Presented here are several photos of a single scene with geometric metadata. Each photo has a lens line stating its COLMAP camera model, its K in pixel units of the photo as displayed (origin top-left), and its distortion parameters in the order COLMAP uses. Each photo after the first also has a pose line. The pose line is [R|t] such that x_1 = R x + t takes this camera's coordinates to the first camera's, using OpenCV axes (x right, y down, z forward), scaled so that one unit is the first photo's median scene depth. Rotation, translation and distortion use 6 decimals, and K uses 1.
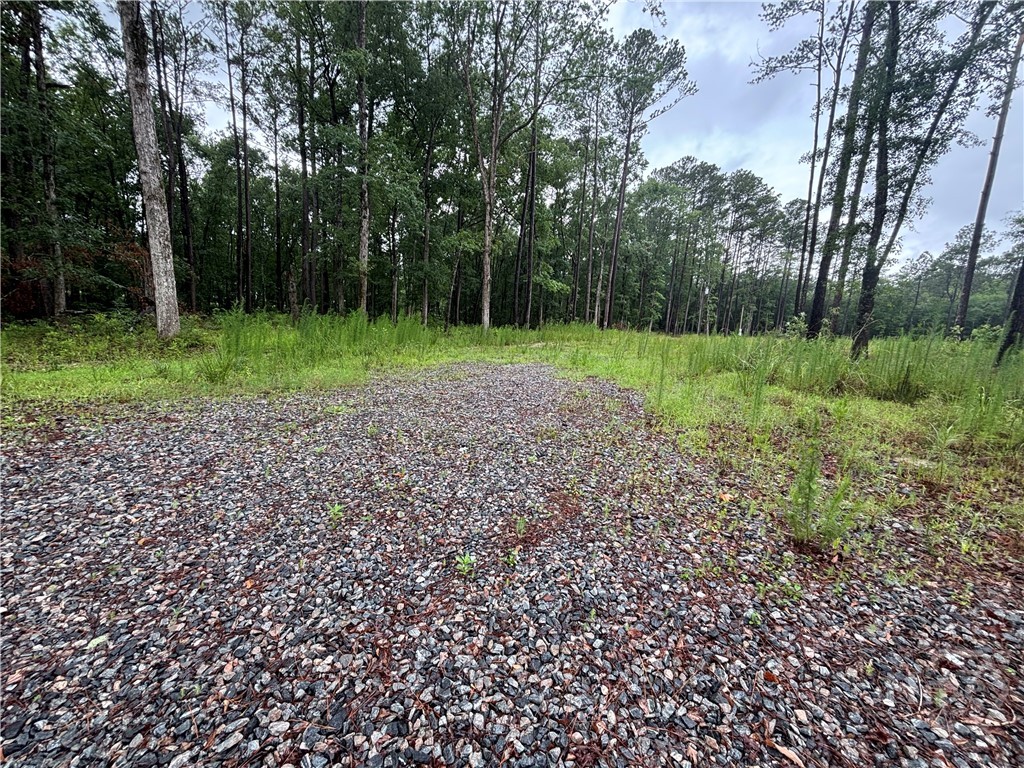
lens RADIAL K [[415.0, 0, 512.0], [0, 415.0, 384.0], [0, 0, 1]] dist [-0.013550, 0.005988]
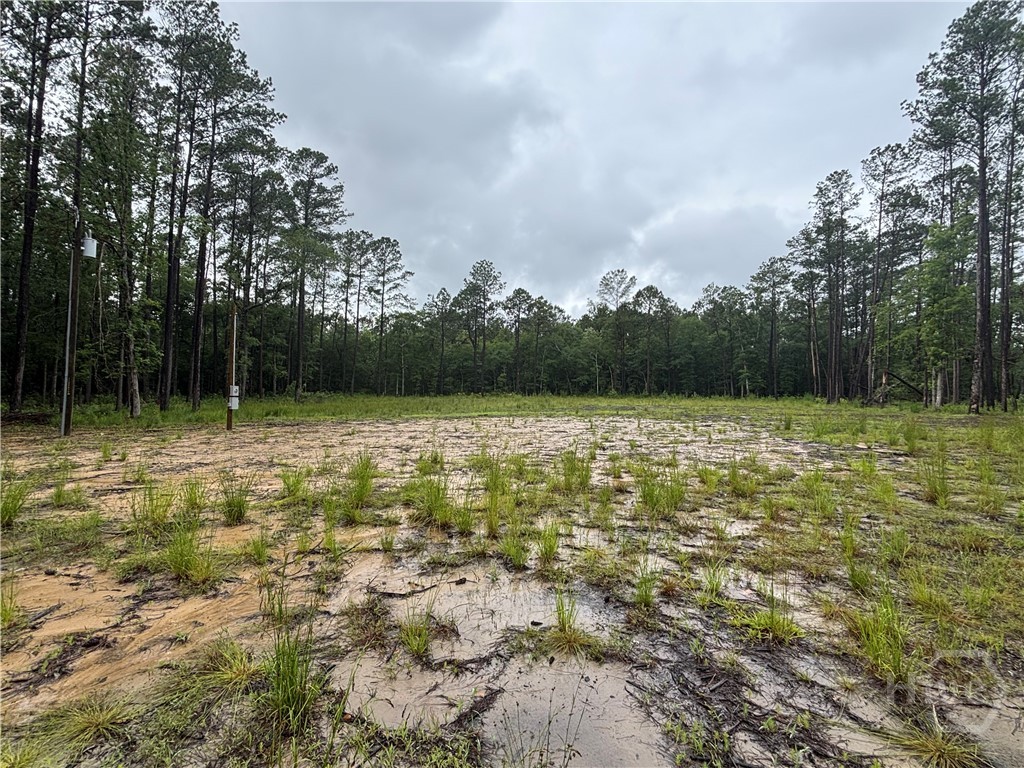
lens RADIAL K [[485.6, 0, 512.0], [0, 485.6, 384.0], [0, 0, 1]] dist [-0.001928, -0.000089]
pose [[0.509257, -0.025179, 0.860246, 0.286227], [0.141990, 0.988332, -0.055129, -0.070436], [-0.848820, 0.150221, 0.506890, 0.528070]]
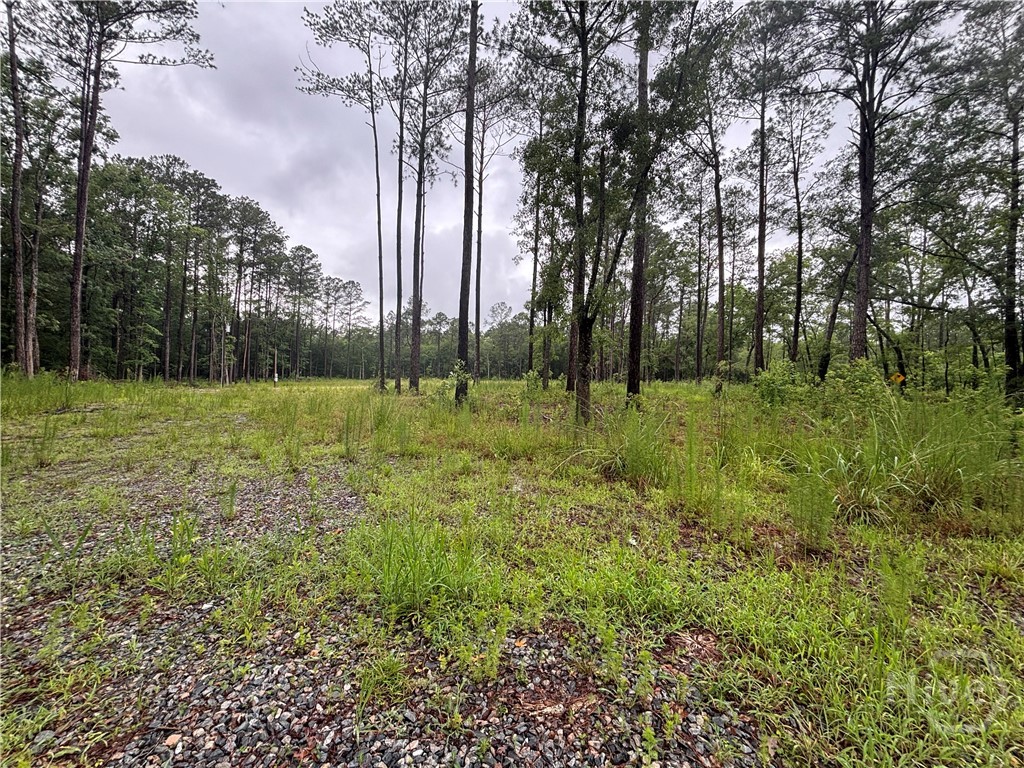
lens RADIAL K [[415.0, 0, 512.0], [0, 415.0, 384.0], [0, 0, 1]] dist [-0.013550, 0.005988]
pose [[0.447322, -0.046317, 0.893173, -0.004935], [0.136331, 0.990519, -0.016913, -0.023235], [-0.883921, 0.129333, 0.449395, 0.135775]]
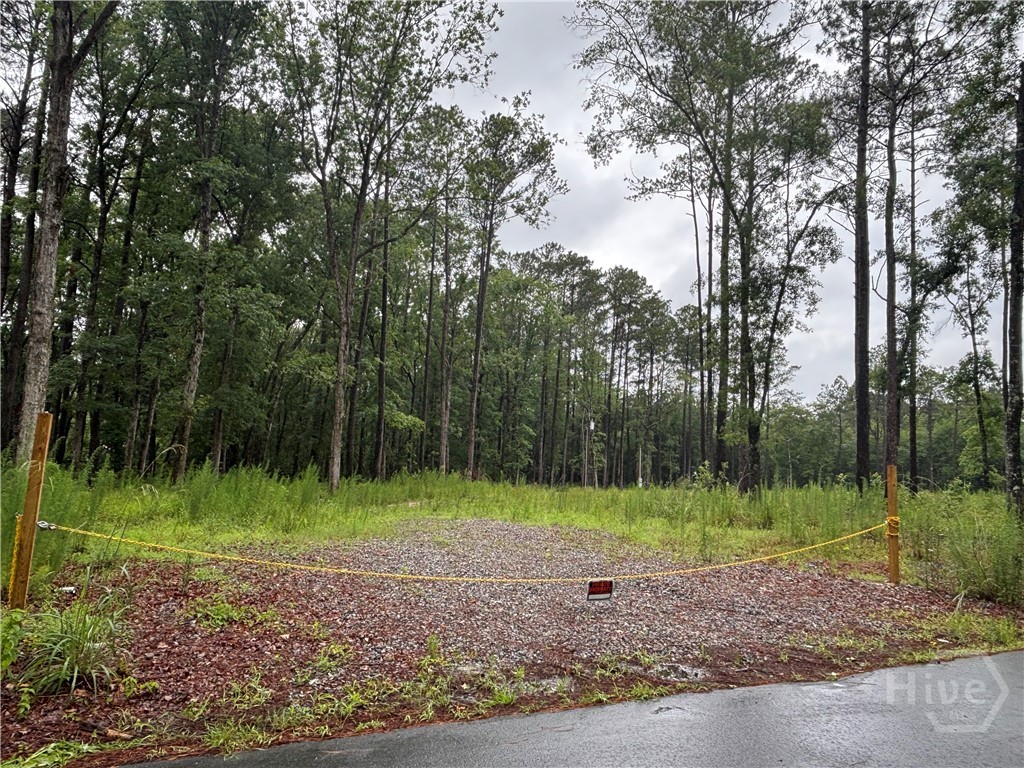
lens RADIAL K [[751.4, 0, 512.0], [0, 751.4, 384.0], [0, 0, 1]] dist [0.053048, -0.000238]
pose [[0.941824, 0.027758, 0.334958, -0.078676], [0.059112, 0.967371, -0.246374, 0.014426], [-0.330868, 0.251841, 0.909452, -0.123448]]
